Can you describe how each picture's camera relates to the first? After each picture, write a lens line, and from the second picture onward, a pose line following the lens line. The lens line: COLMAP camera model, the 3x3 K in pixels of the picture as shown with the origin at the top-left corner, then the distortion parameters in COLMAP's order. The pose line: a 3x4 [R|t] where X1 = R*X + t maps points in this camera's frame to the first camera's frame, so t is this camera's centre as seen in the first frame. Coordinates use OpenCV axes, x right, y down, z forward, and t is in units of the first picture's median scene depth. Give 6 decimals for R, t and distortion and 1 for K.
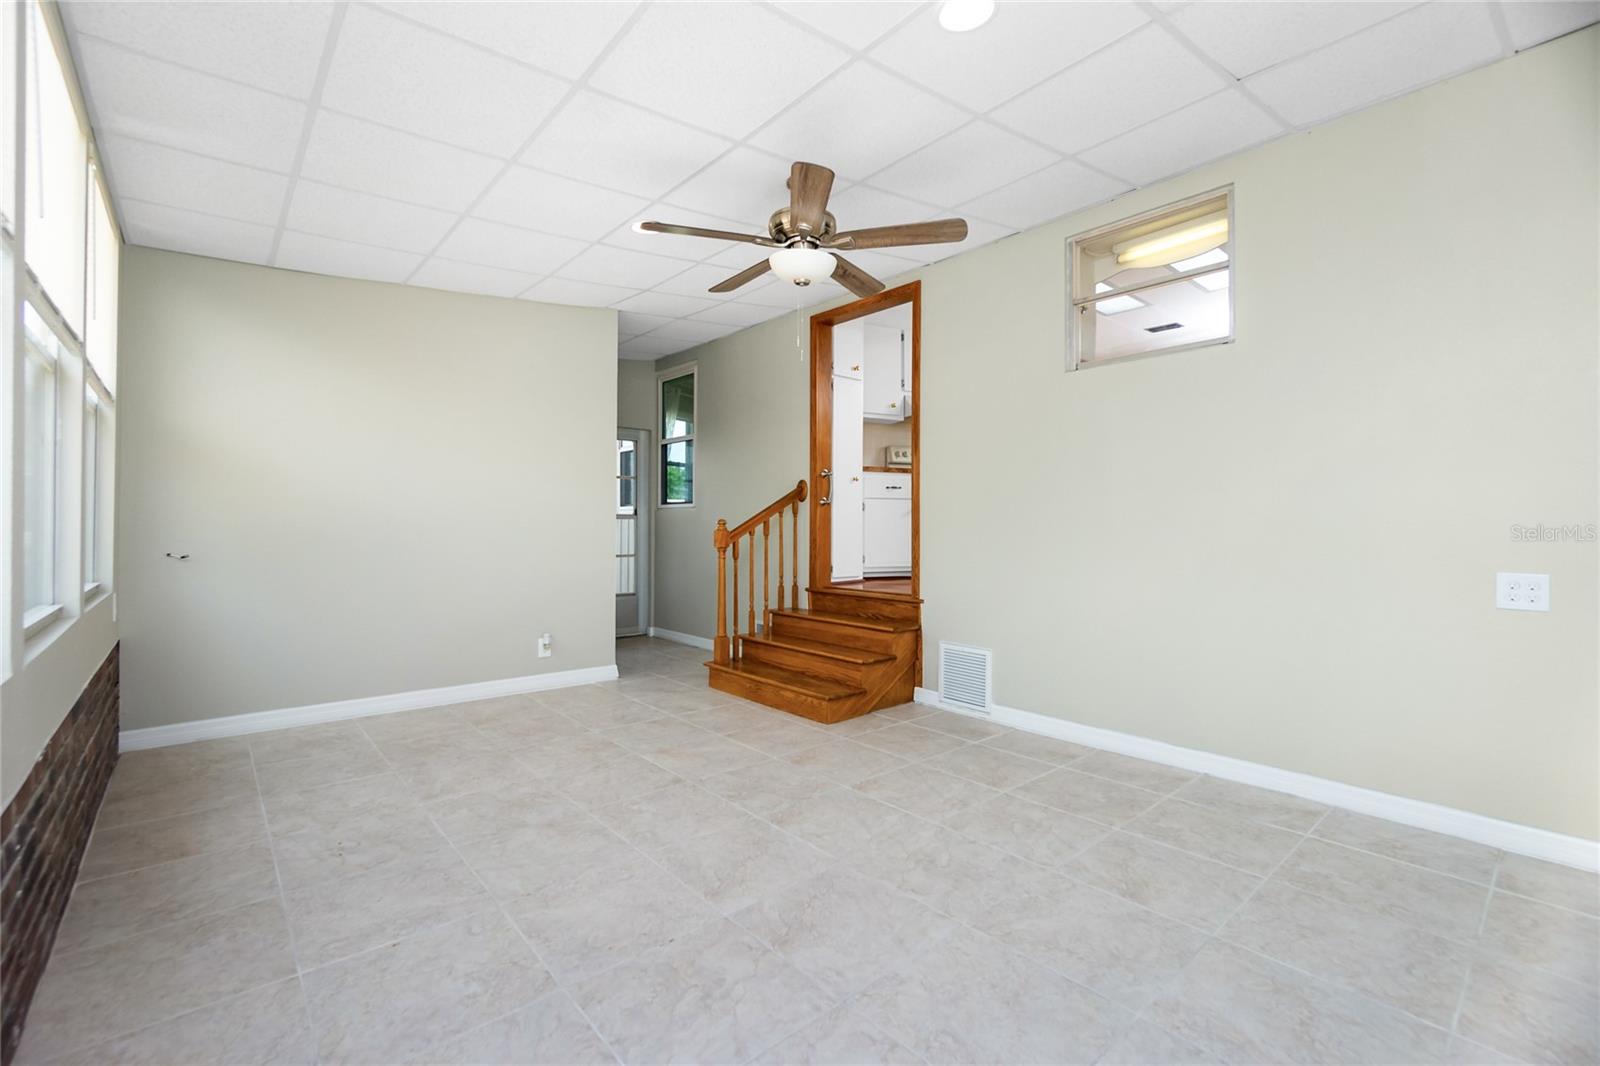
lens RADIAL K [[699.2, 0, 800.9], [0, 699.2, 526.2], [0, 0, 1]] dist [-0.013637, 0.000264]
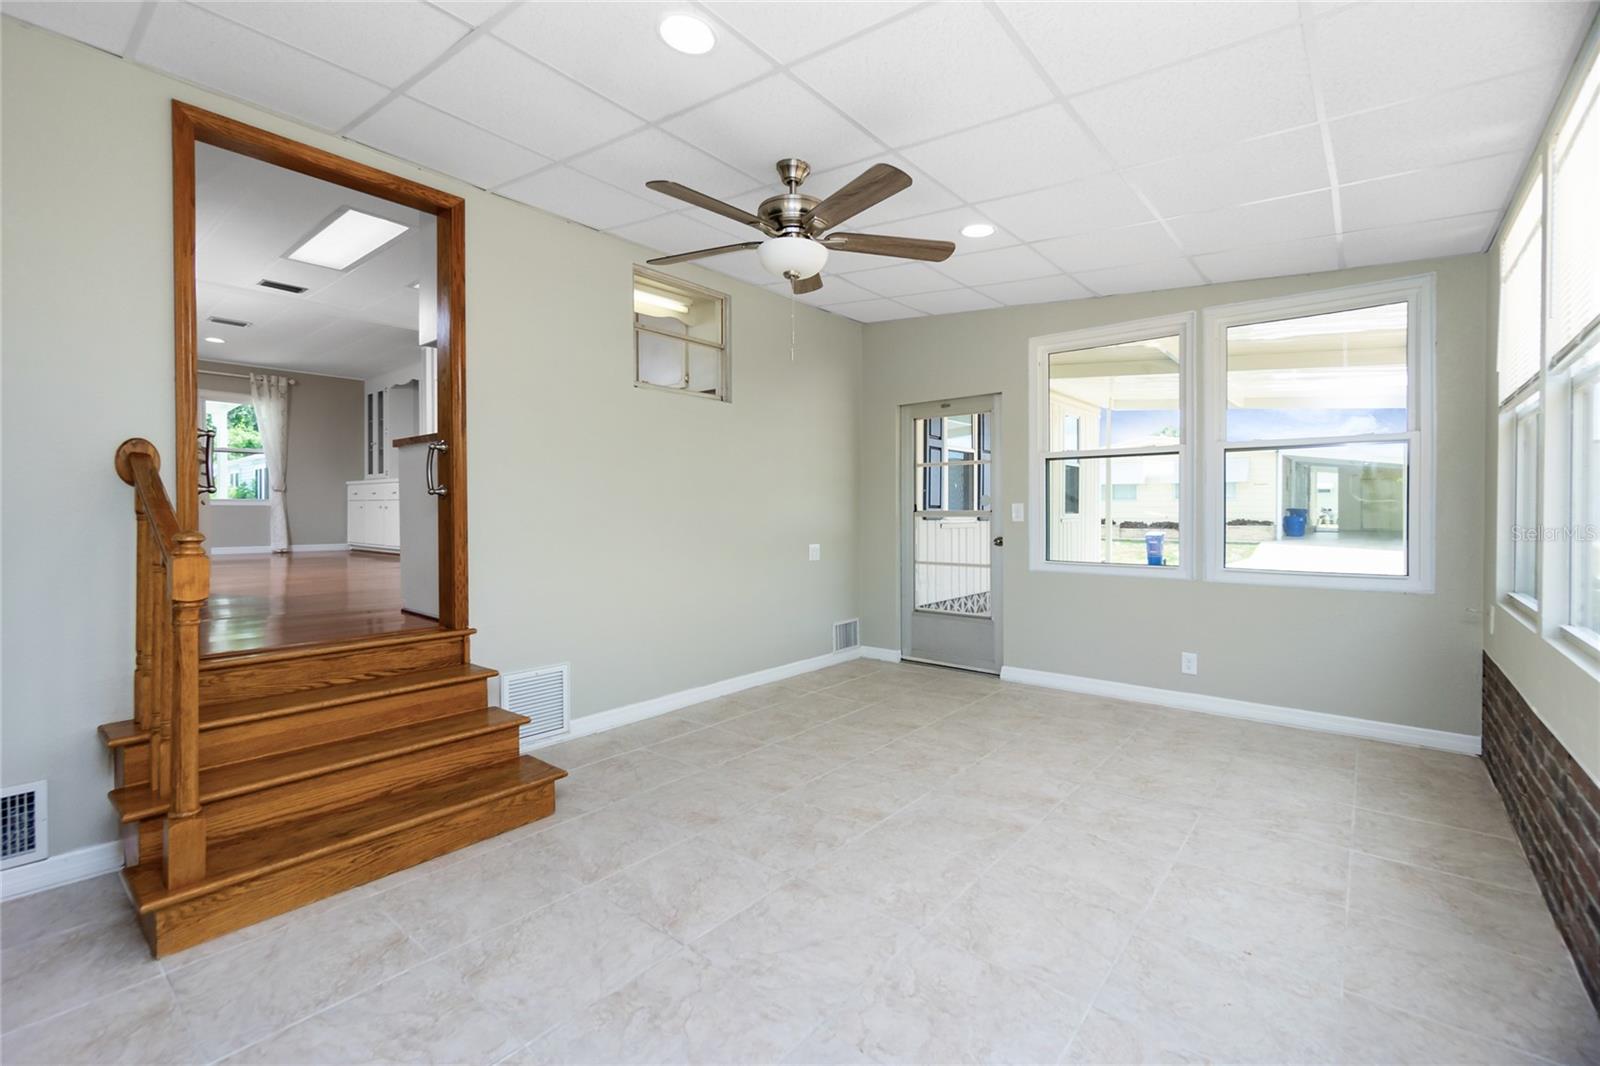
lens RADIAL K [[699.2, 0, 800.9], [0, 699.2, 526.2], [0, 0, 1]] dist [-0.013637, 0.000264]
pose [[-0.170403, -0.026517, 0.985018, -0.844868], [-0.000851, 0.999641, 0.026763, -0.036002], [-0.985374, 0.003722, -0.170365, 1.050634]]
